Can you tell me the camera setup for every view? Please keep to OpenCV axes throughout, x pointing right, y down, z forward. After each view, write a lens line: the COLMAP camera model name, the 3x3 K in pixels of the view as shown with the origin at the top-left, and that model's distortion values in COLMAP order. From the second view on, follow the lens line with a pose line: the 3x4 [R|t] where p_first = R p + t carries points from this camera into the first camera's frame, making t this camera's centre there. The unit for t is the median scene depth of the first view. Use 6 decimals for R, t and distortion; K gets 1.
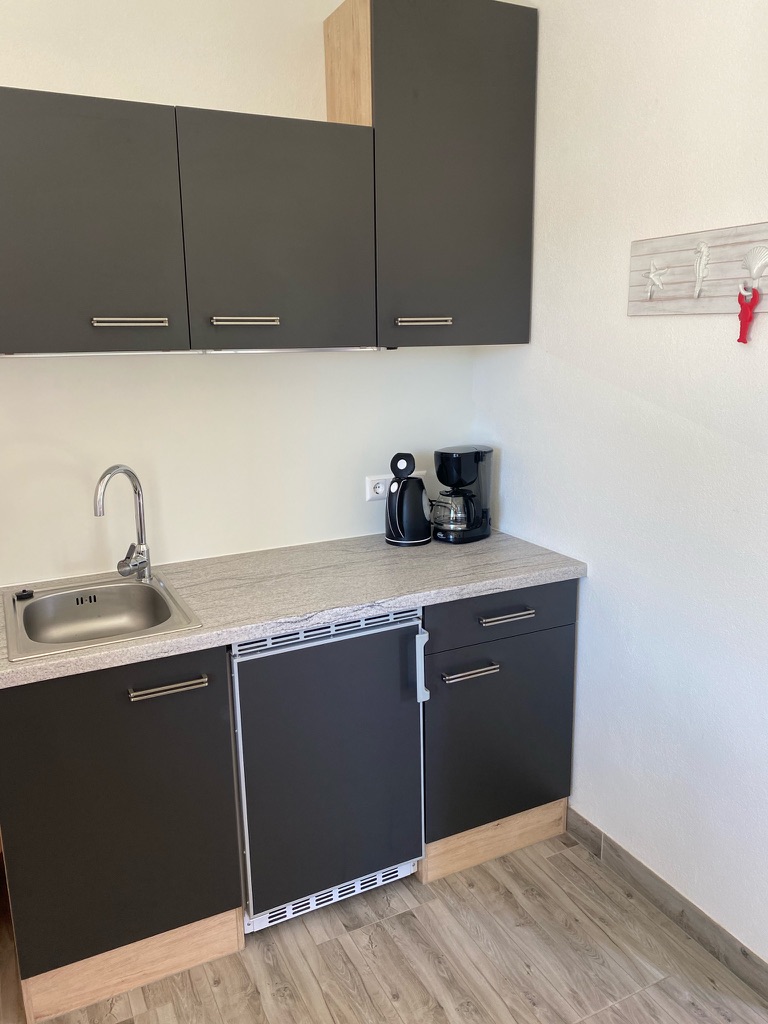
lens RADIAL K [[780.2, 0, 364.0], [0, 780.2, 478.2], [0, 0, 1]] dist [0.037870, -0.035352]
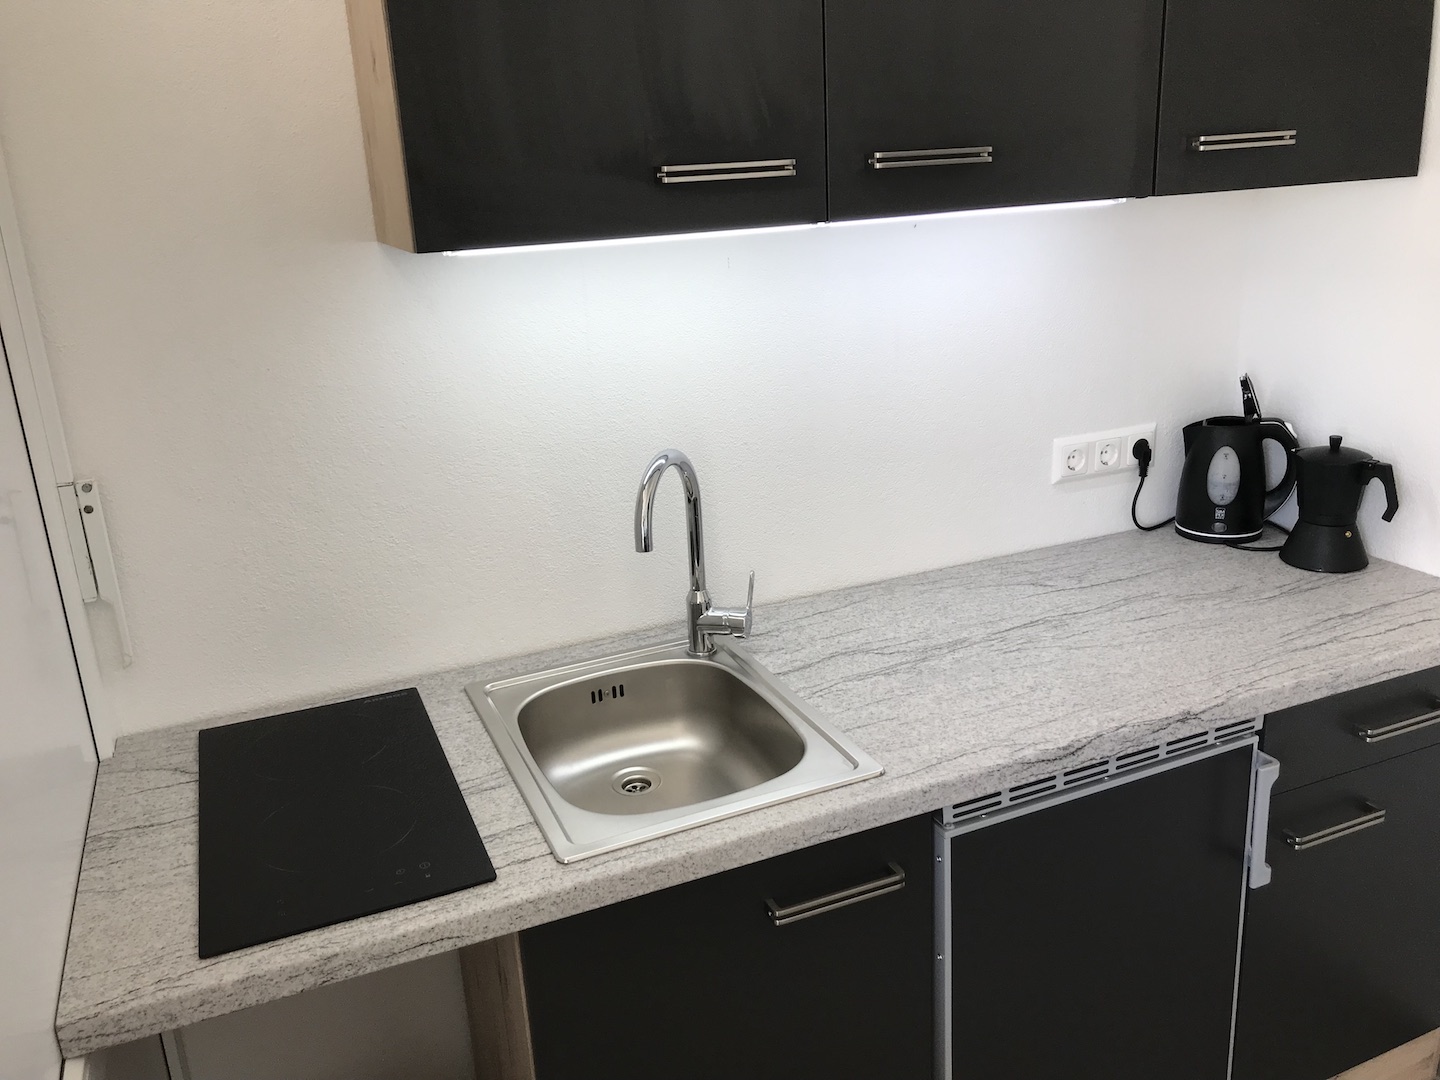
lens RADIAL K [[1165.2, 0, 720.9], [0, 1165.2, 544.9], [0, 0, 1]] dist [0.077134, -0.003695]
pose [[0.997940, -0.016576, -0.061968, -0.235835], [0.024575, 0.991126, 0.130631, -0.057691], [0.059253, -0.131884, 0.989493, 0.217295]]
